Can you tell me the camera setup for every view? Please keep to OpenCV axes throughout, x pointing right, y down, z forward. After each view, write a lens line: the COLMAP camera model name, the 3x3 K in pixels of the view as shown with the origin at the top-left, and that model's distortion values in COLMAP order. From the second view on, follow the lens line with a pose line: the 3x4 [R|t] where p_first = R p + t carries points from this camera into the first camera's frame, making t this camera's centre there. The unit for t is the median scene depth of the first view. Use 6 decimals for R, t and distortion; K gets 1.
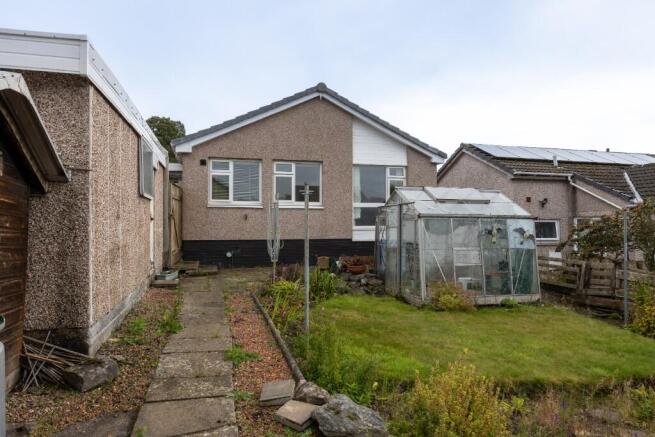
lens RADIAL K [[445.7, 0, 327.9], [0, 445.7, 215.6], [0, 0, 1]] dist [-0.003503, -0.000787]
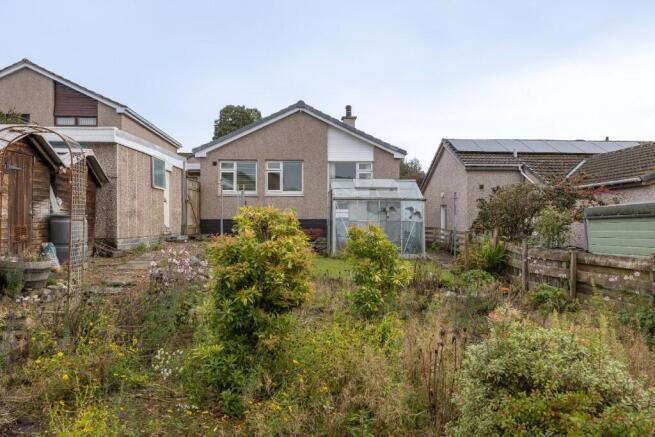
lens RADIAL K [[526.7, 0, 327.5], [0, 526.7, 218.5], [0, 0, 1]] dist [-0.030935, -0.003402]
pose [[0.979171, -0.001911, -0.203027, 0.377303], [0.004947, 0.999883, 0.014447, 0.028946], [0.202975, -0.015150, 0.979067, -0.510353]]
